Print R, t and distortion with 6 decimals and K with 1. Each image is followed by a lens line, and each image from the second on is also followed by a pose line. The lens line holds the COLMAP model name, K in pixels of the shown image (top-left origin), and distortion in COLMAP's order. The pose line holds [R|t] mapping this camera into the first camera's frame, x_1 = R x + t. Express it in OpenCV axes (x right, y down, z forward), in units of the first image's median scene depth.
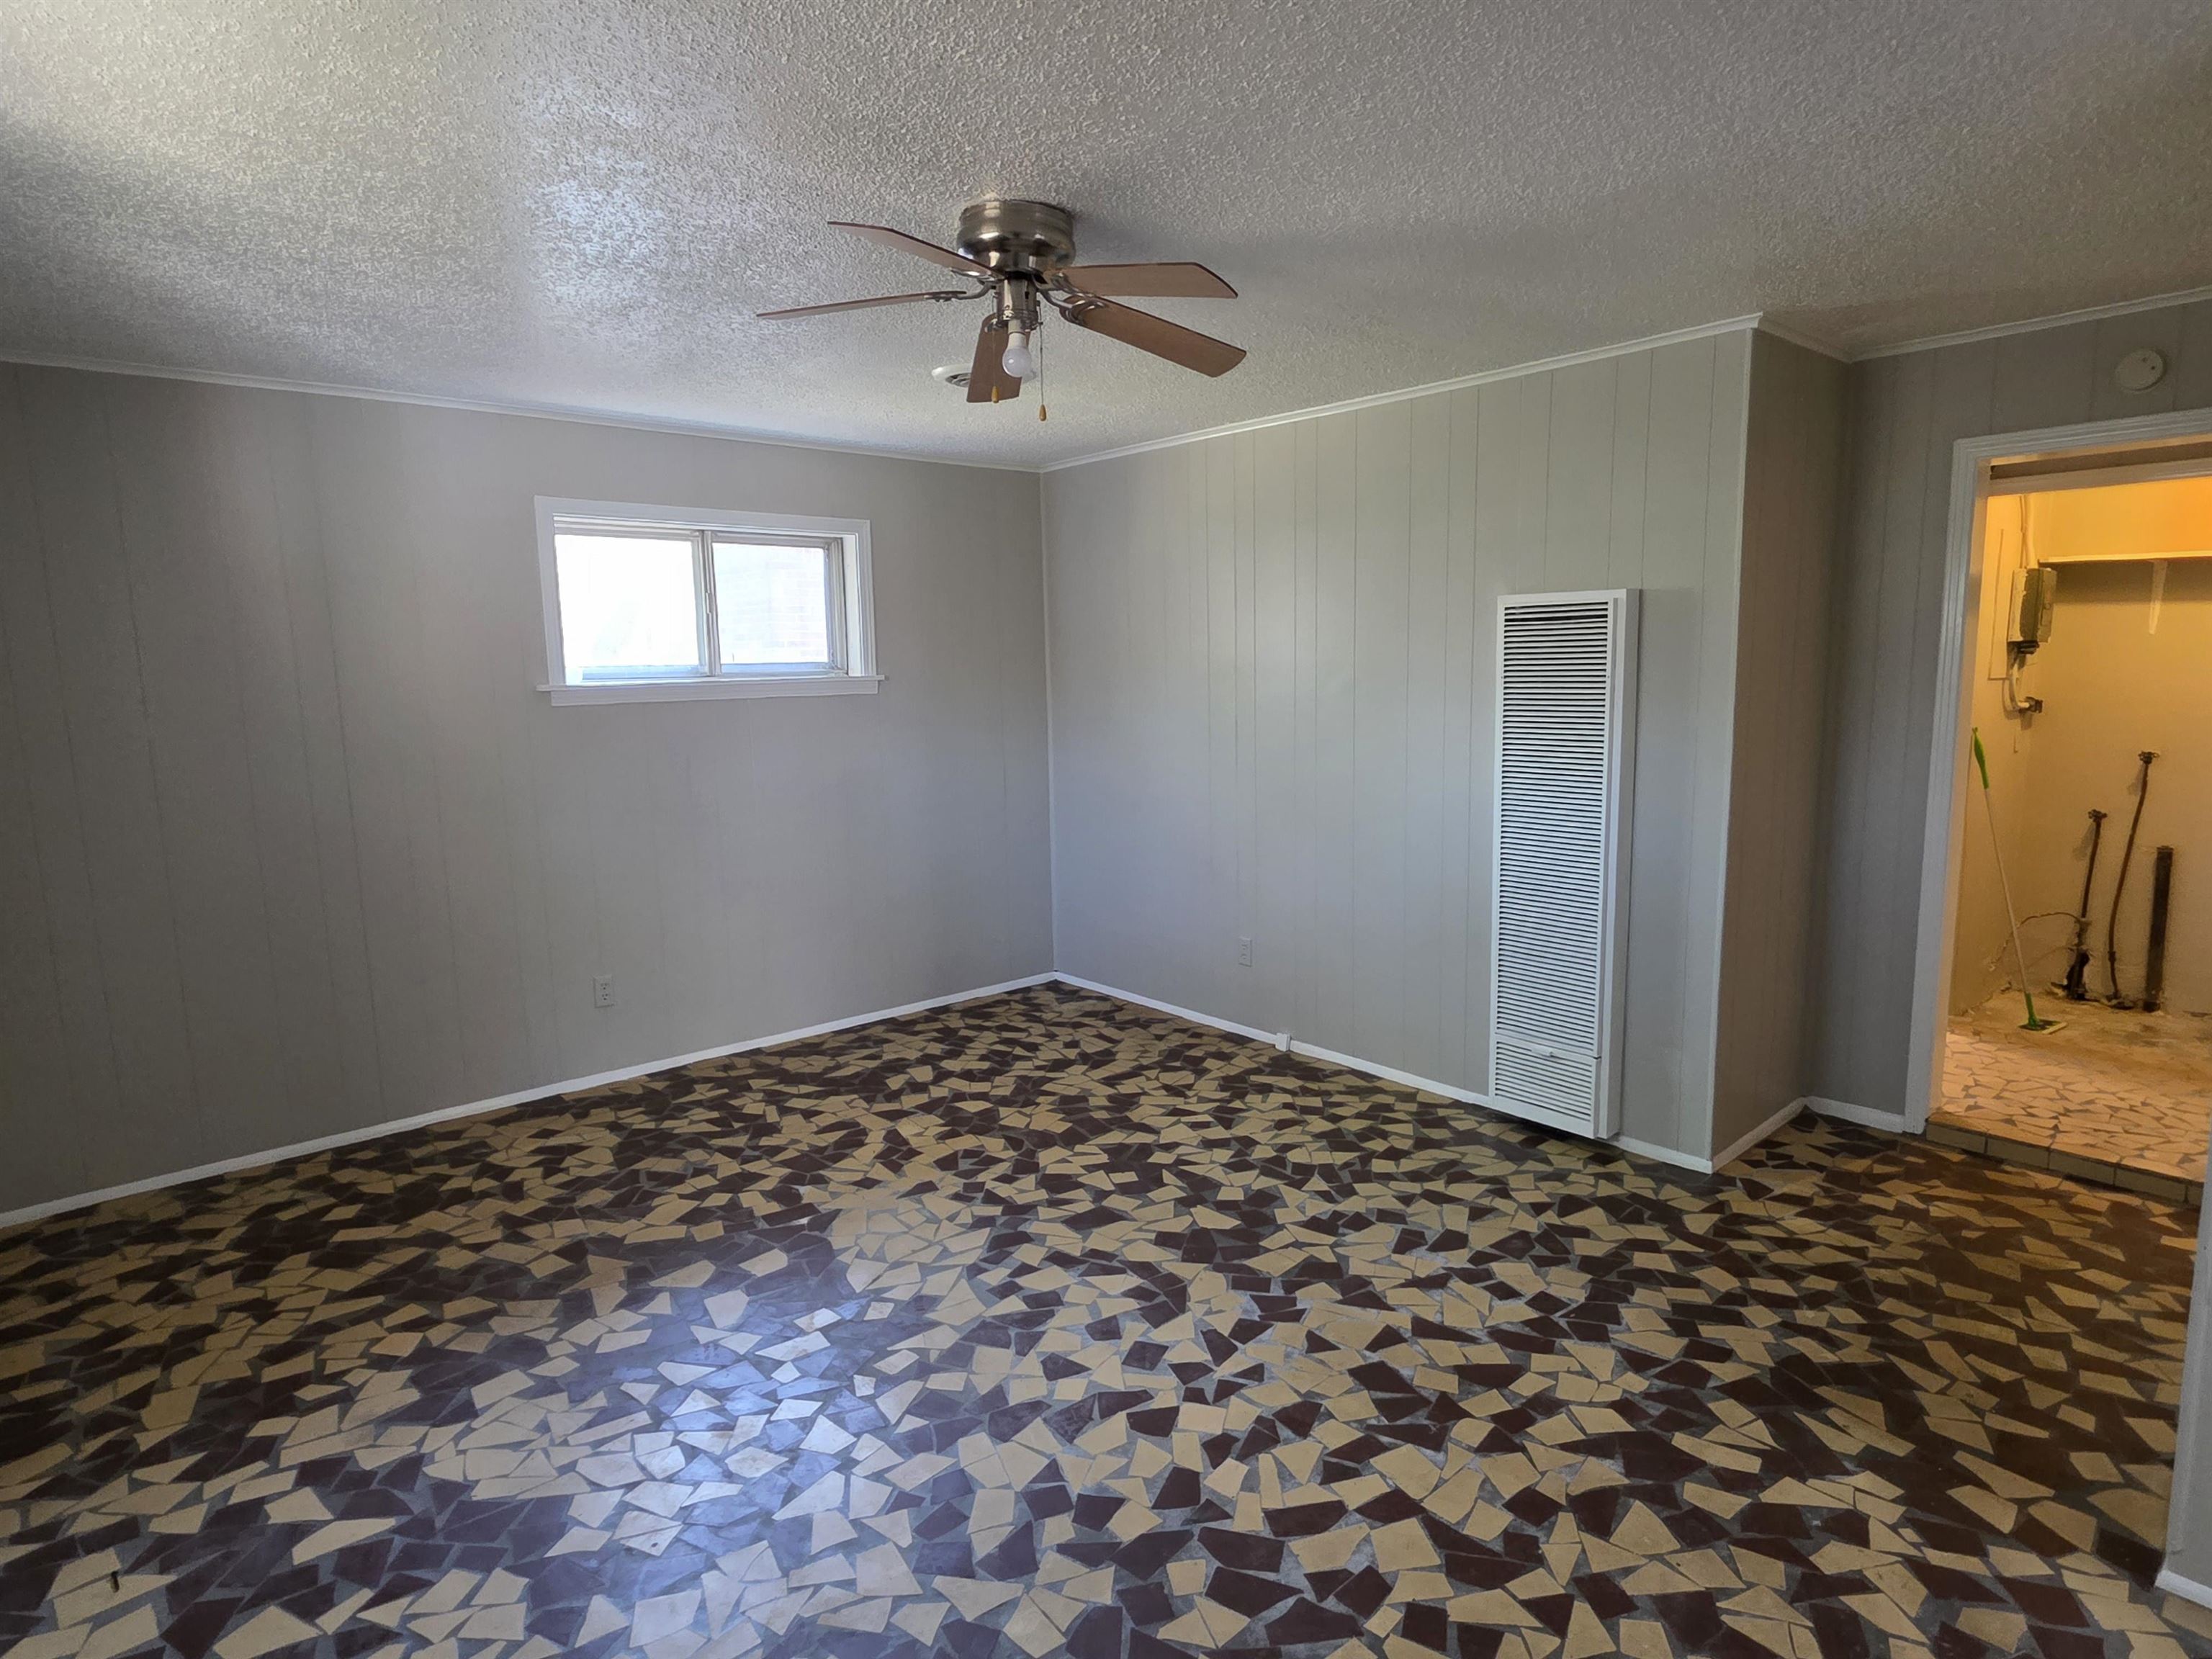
lens RADIAL K [[1210.4, 0, 1118.9], [0, 1210.4, 836.2], [0, 0, 1]] dist [0.005561, -0.003093]
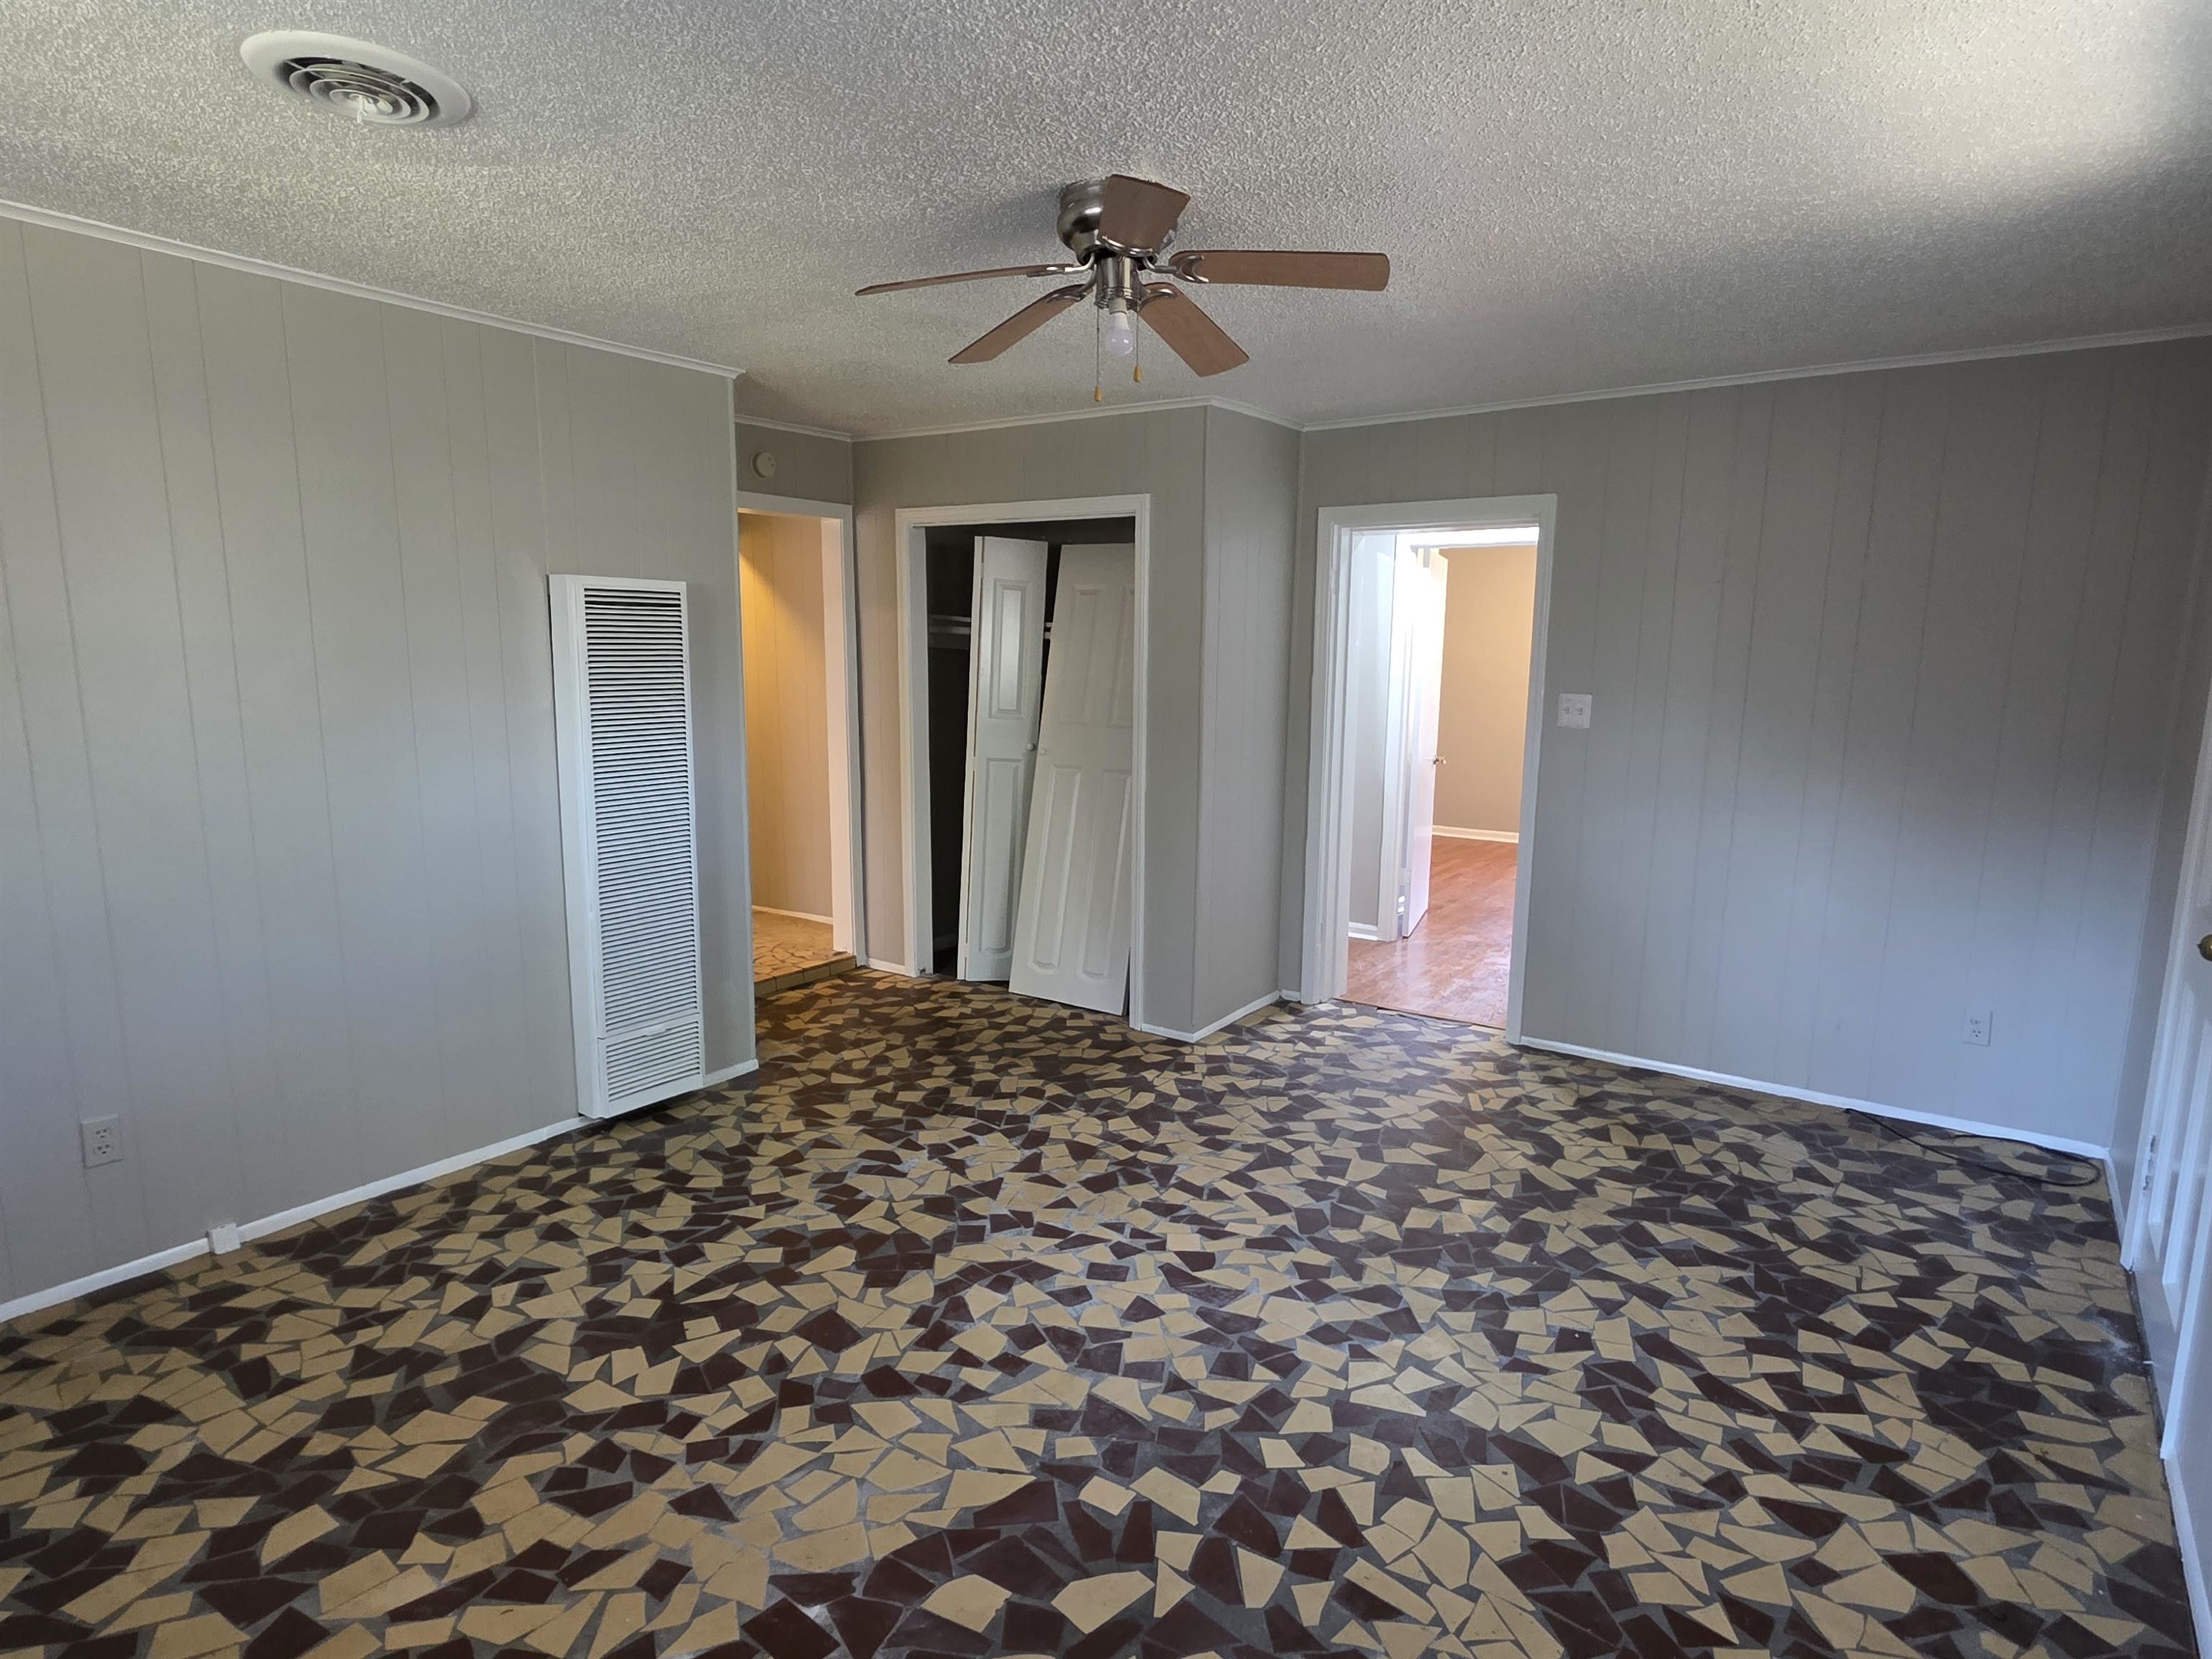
lens RADIAL K [[1224.0, 0, 1117.0], [0, 1224.0, 840.6], [0, 0, 1]] dist [0.004799, 0.000110]
pose [[-0.227082, -0.140043, 0.963754, -0.863488], [0.132948, 0.975884, 0.173131, -0.127375], [-0.964758, 0.167444, -0.202987, 0.993918]]
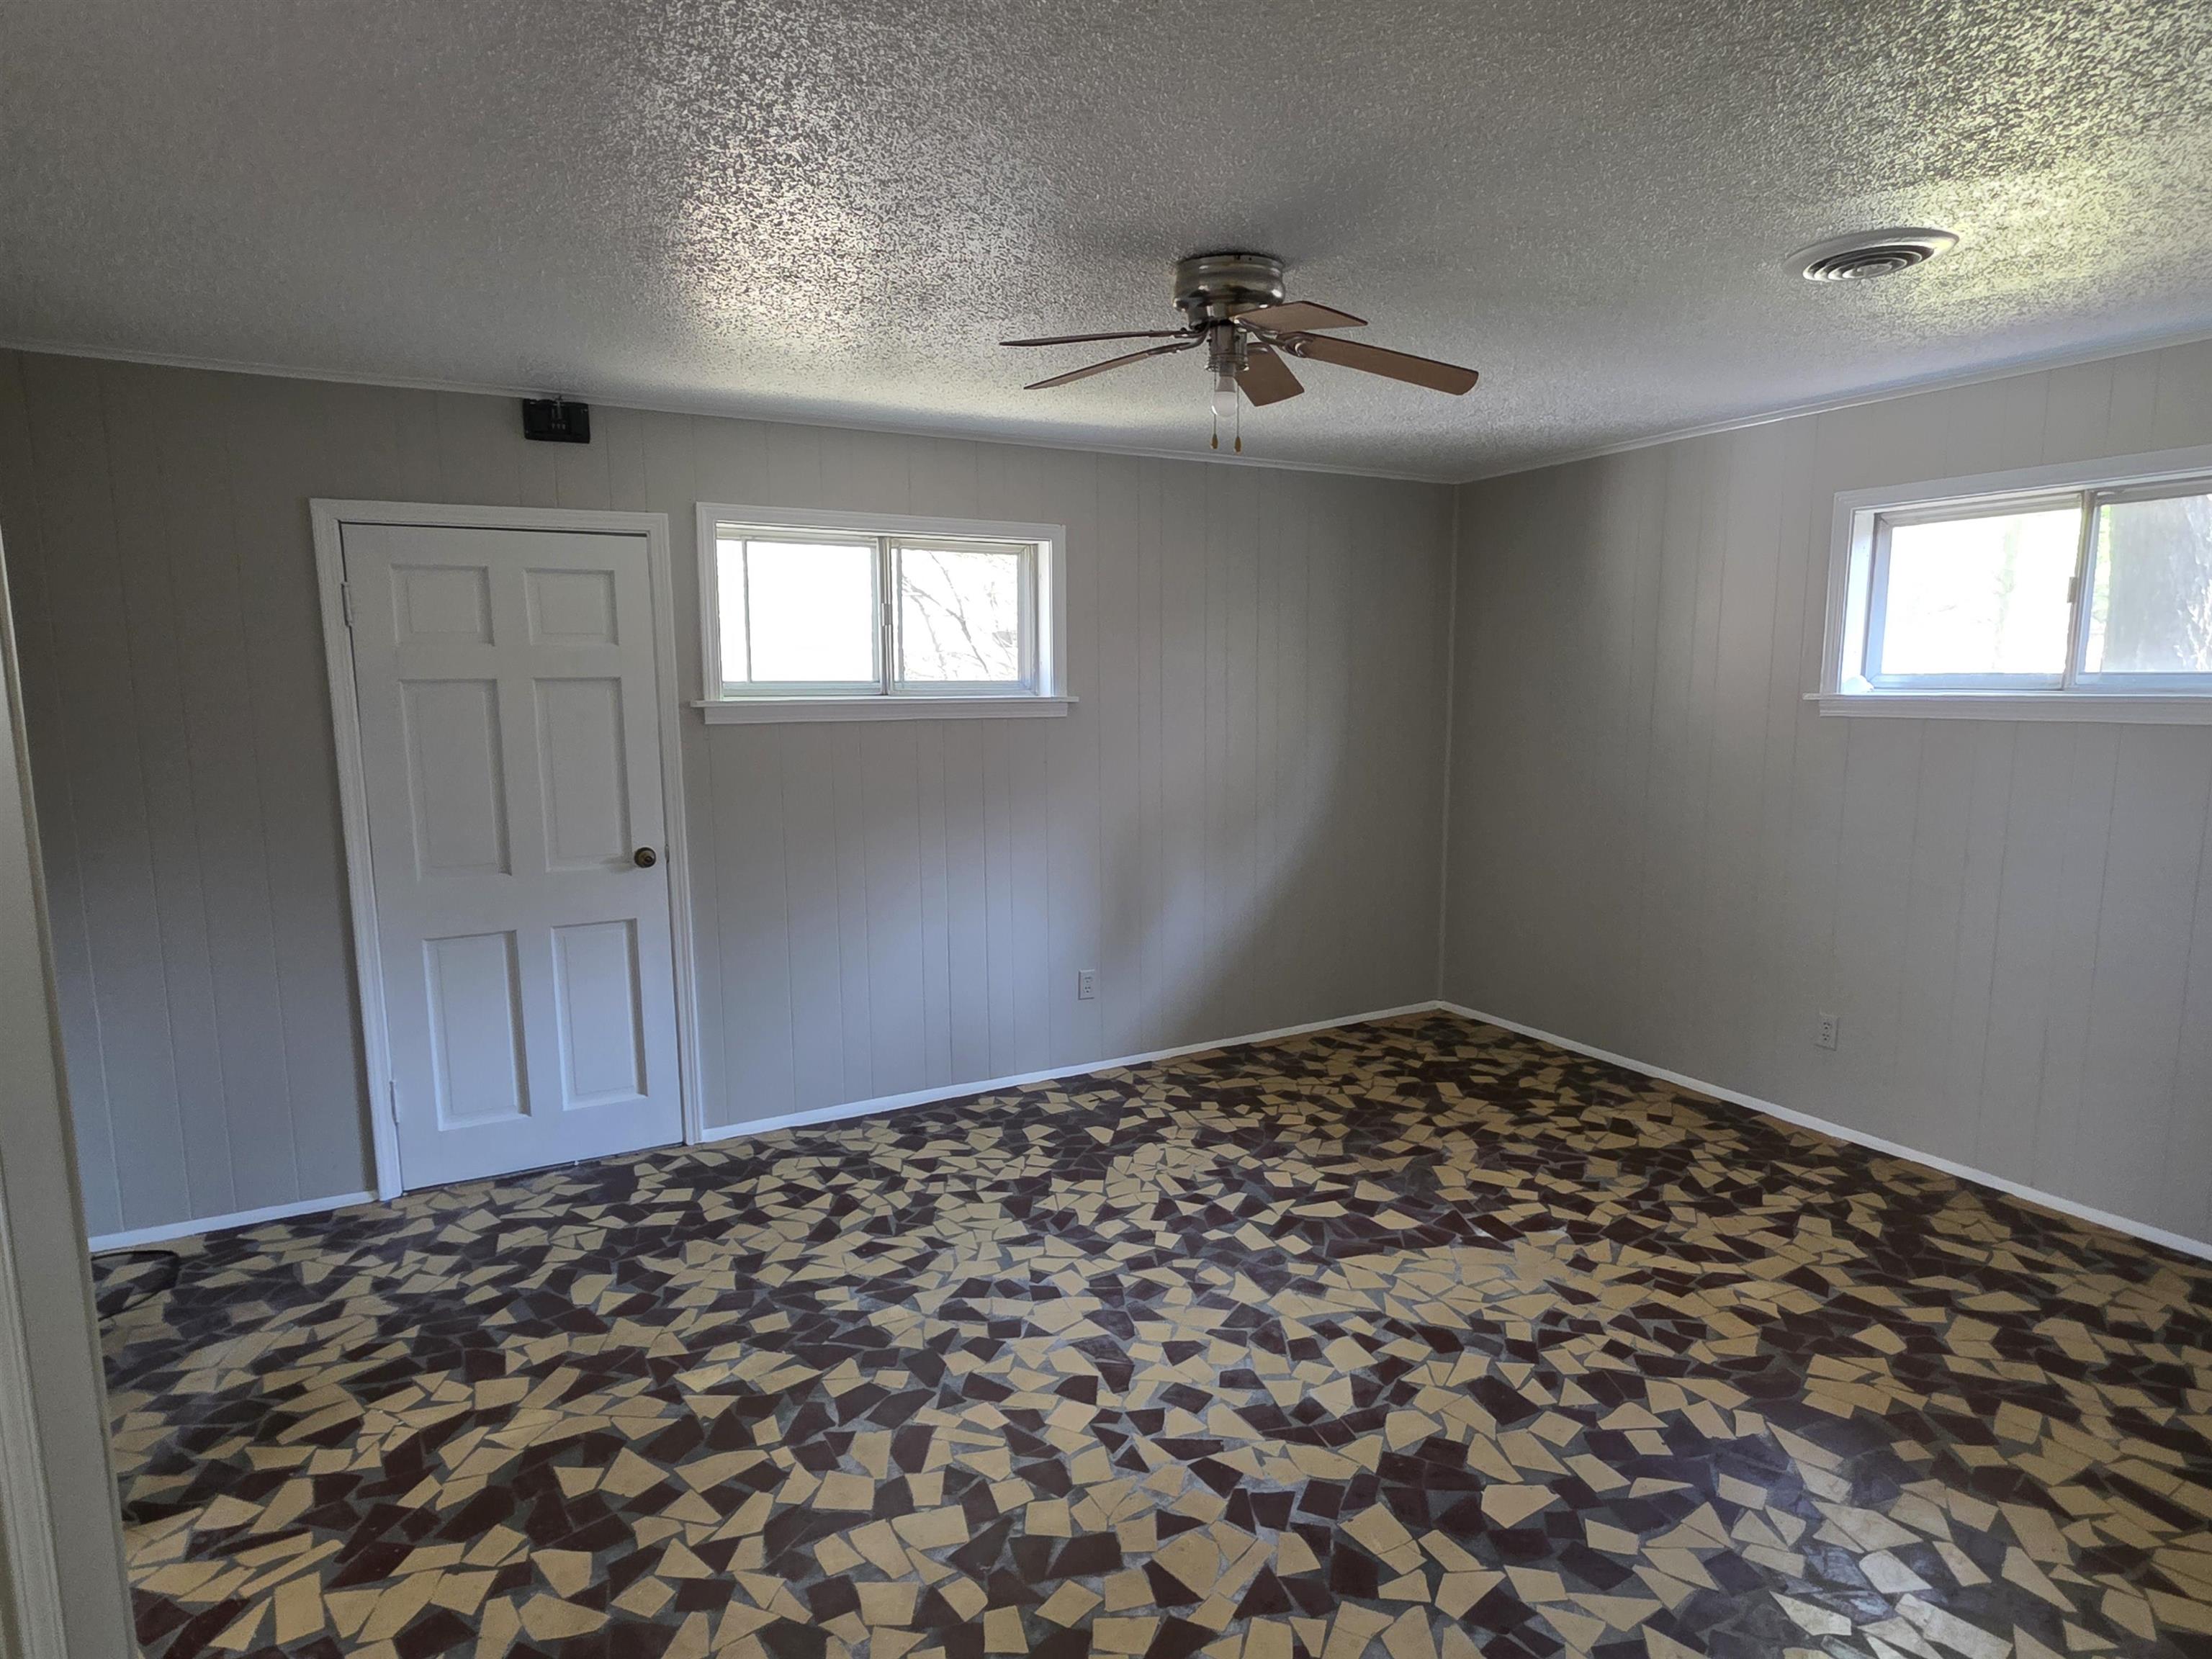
lens RADIAL K [[1224.0, 0, 1117.0], [0, 1224.0, 840.6], [0, 0, 1]] dist [0.004799, 0.000110]
pose [[-0.212892, 0.152563, -0.965091, 0.791149], [-0.129391, 0.974633, 0.182614, -0.156805], [0.968470, 0.163752, -0.187752, 0.912254]]
